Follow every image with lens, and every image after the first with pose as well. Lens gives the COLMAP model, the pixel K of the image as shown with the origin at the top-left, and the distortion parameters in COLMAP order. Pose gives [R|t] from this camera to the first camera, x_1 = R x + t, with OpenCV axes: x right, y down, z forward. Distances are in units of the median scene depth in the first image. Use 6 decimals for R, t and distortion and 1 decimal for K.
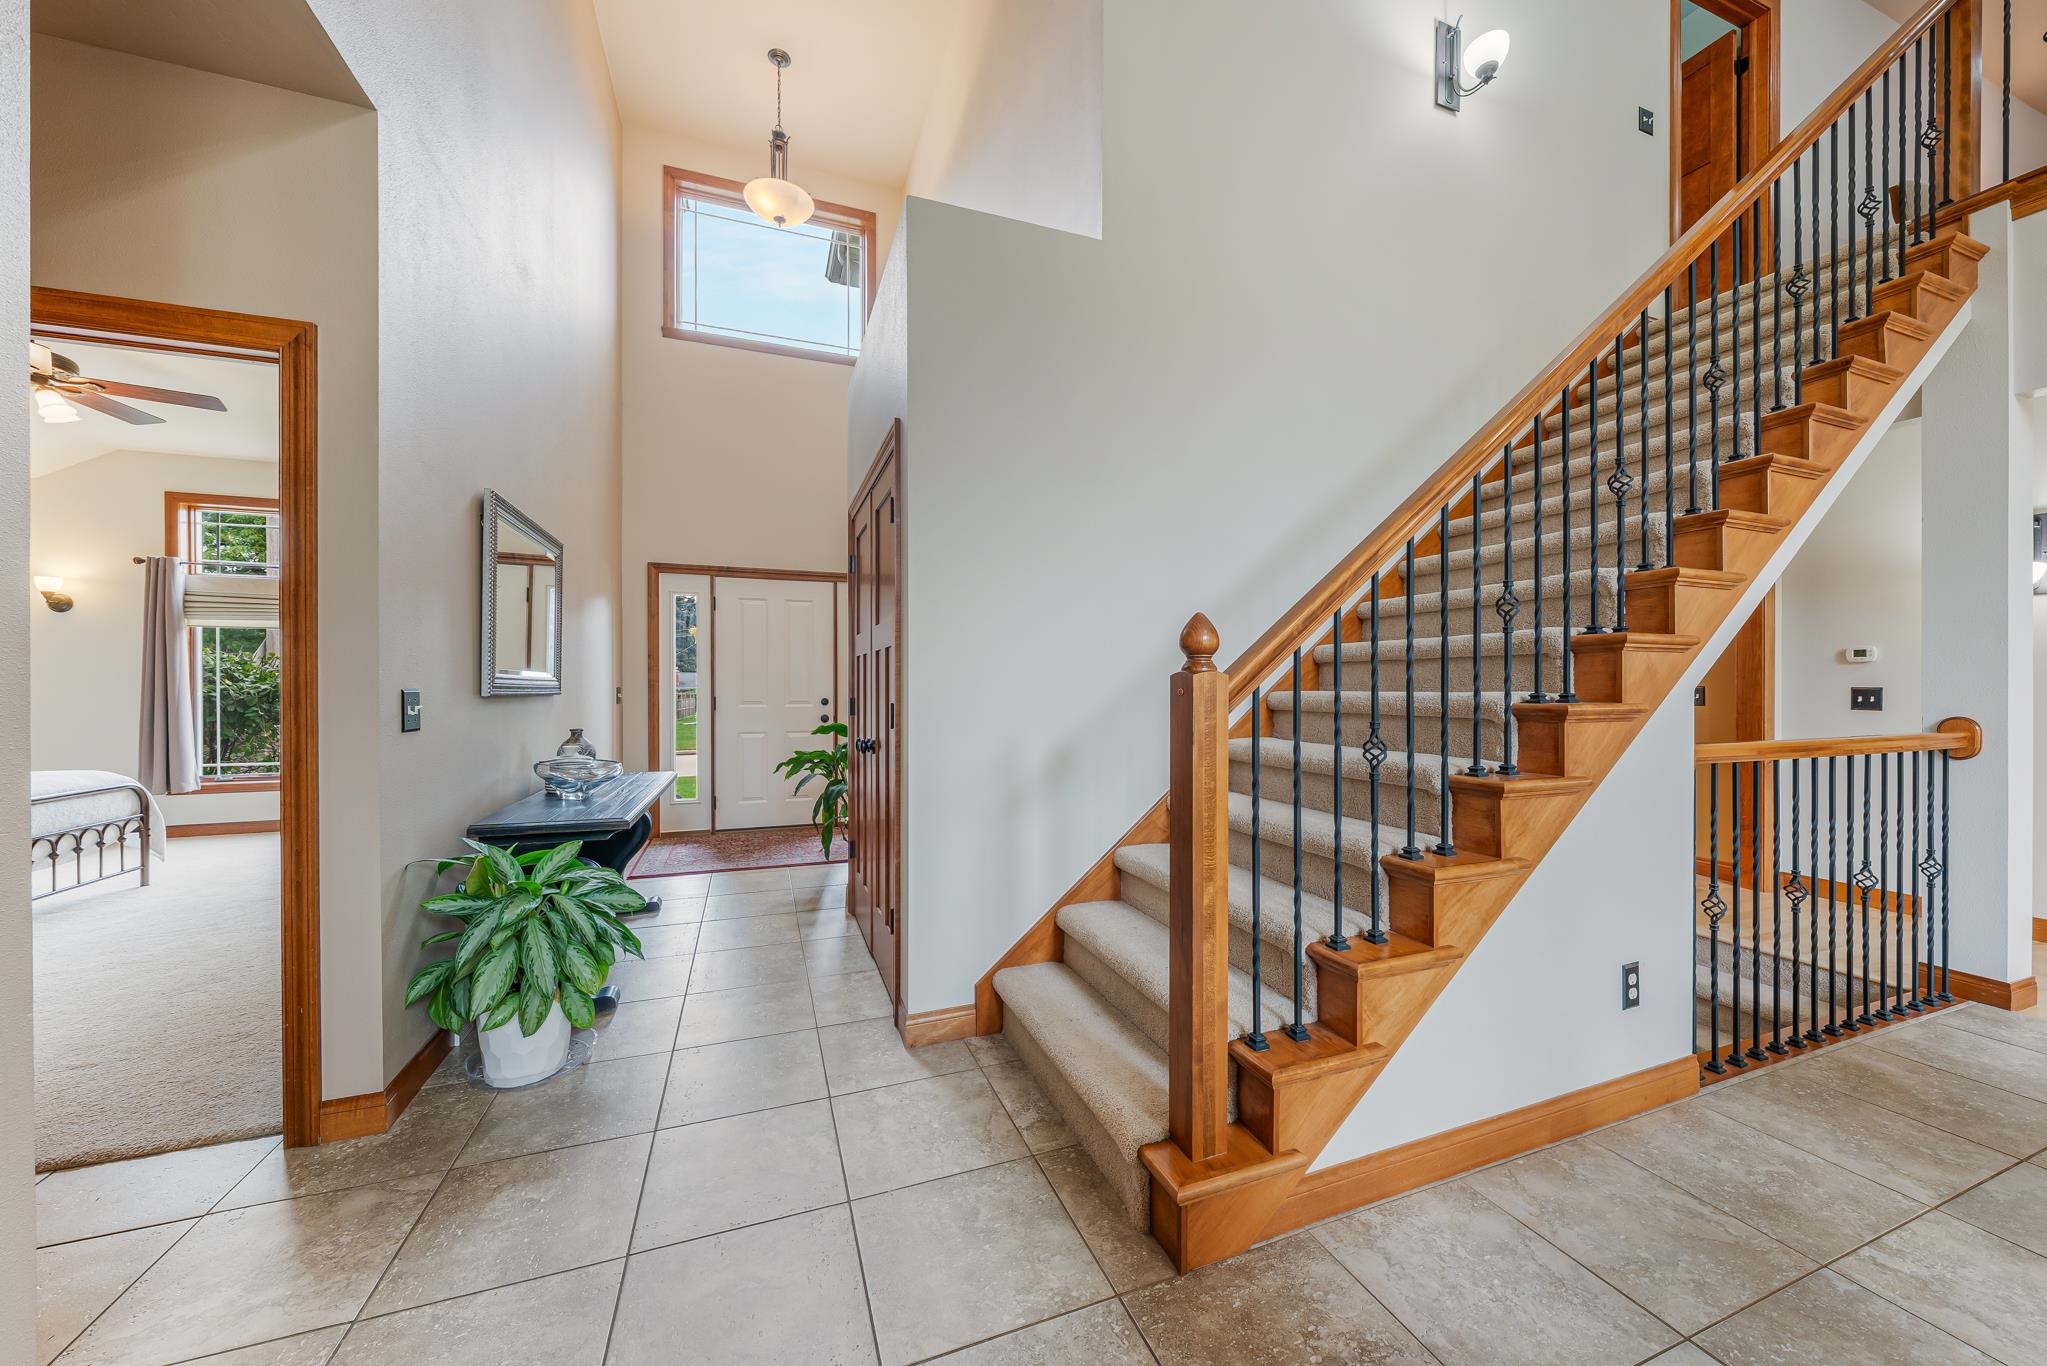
lens RADIAL K [[719.1, 0, 1025.8], [0, 719.1, 686.5], [0, 0, 1]] dist [-0.000411, -0.000392]
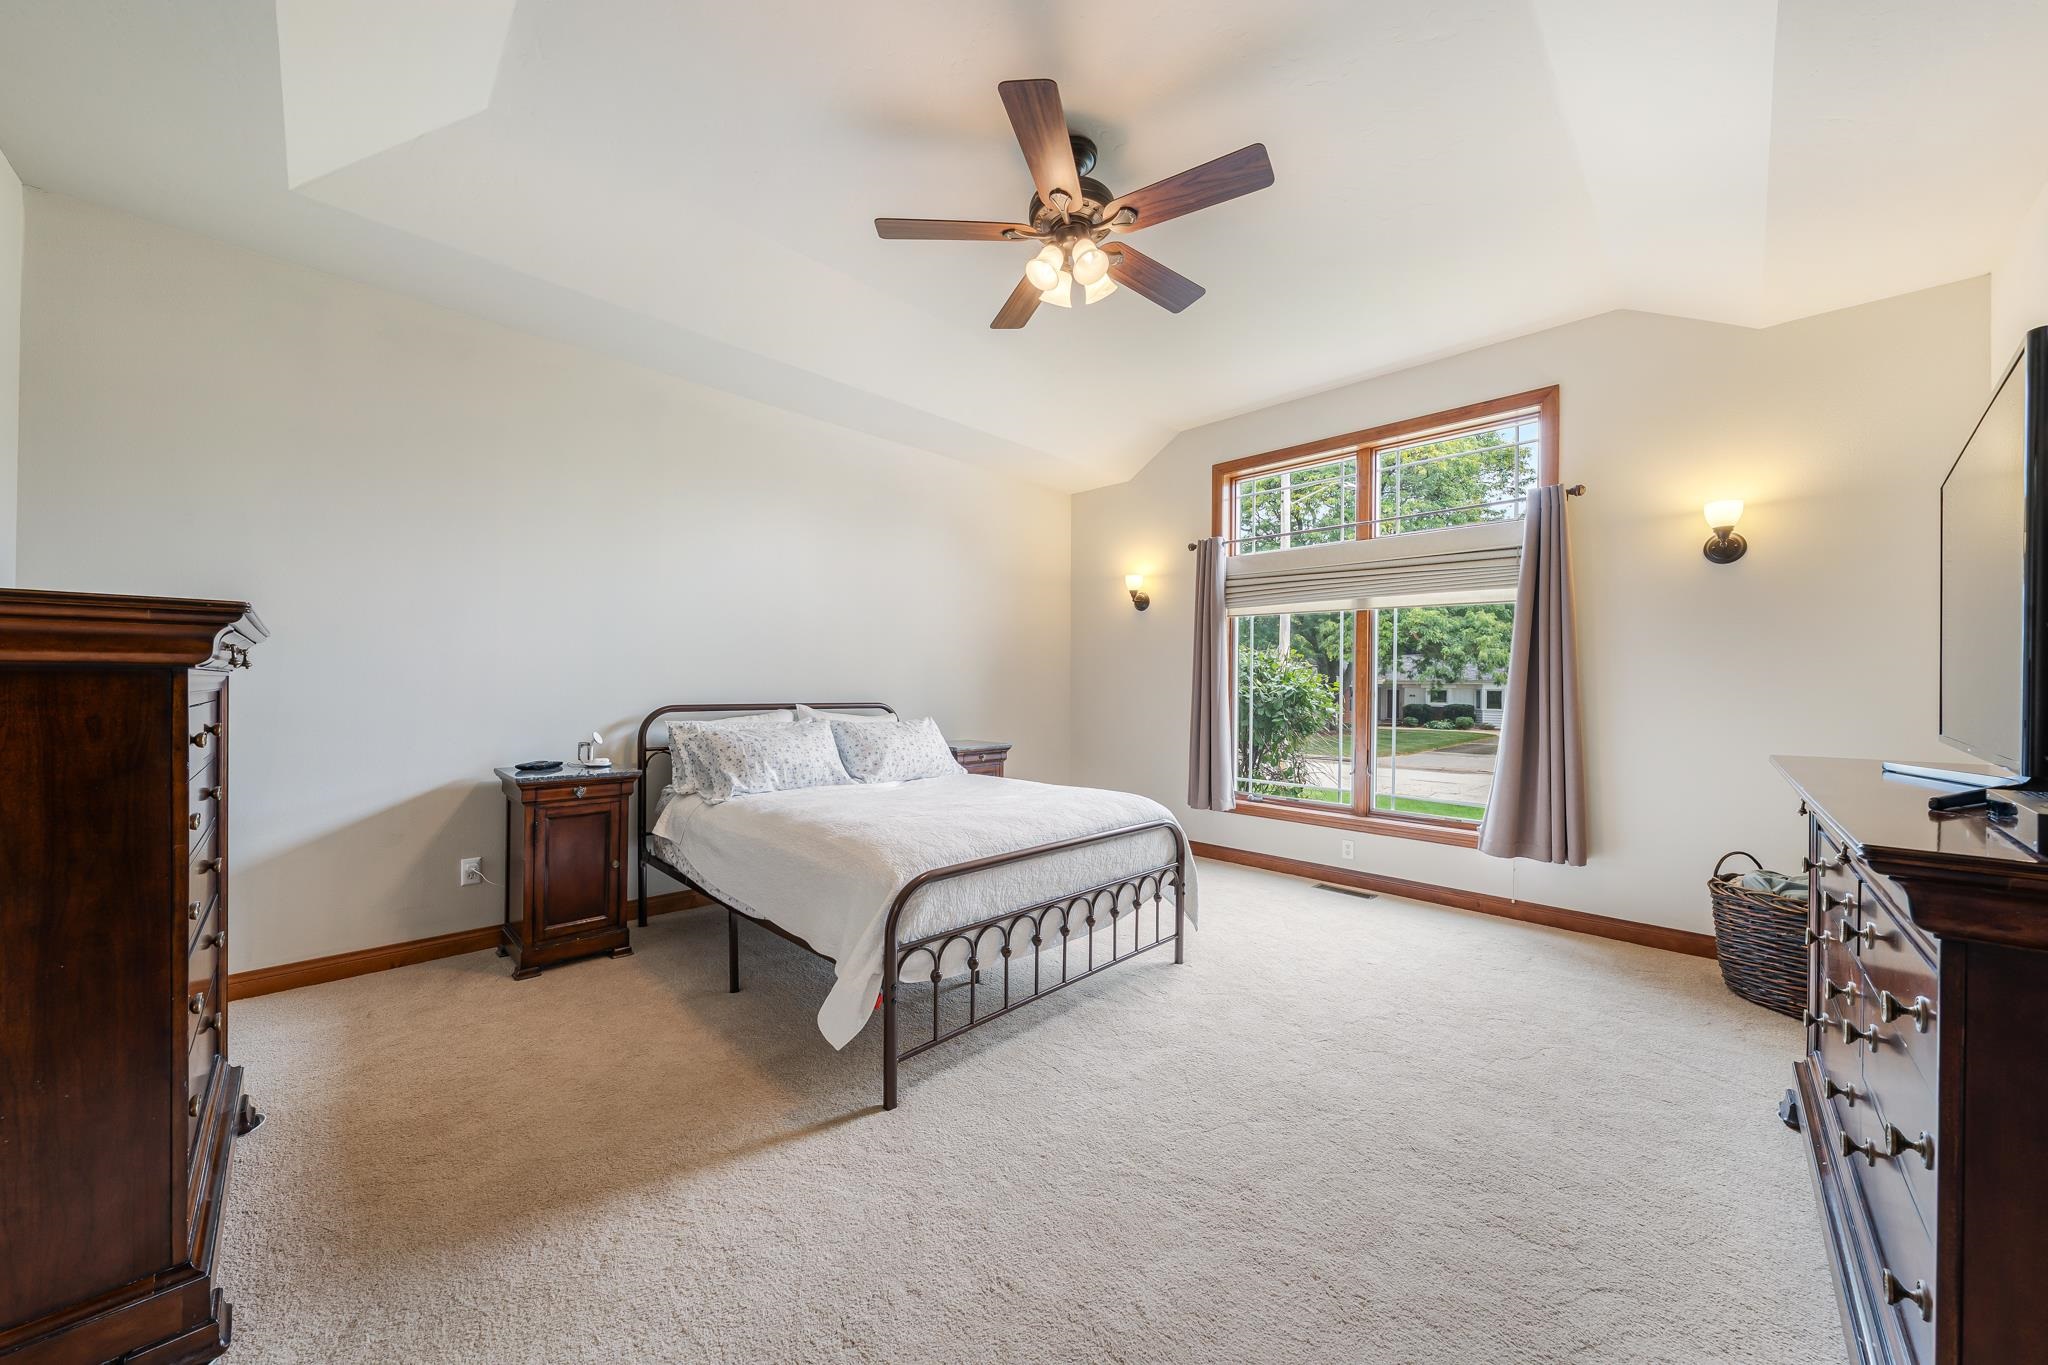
lens RADIAL K [[719.5, 0, 1026.3], [0, 719.5, 686.0], [0, 0, 1]] dist [-0.000411, -0.000392]
pose [[0.414489, 0.007159, -0.910026, -0.486058], [-0.013784, 0.999904, 0.001587, 0.001112], [0.909950, 0.011886, 0.414548, 0.427250]]
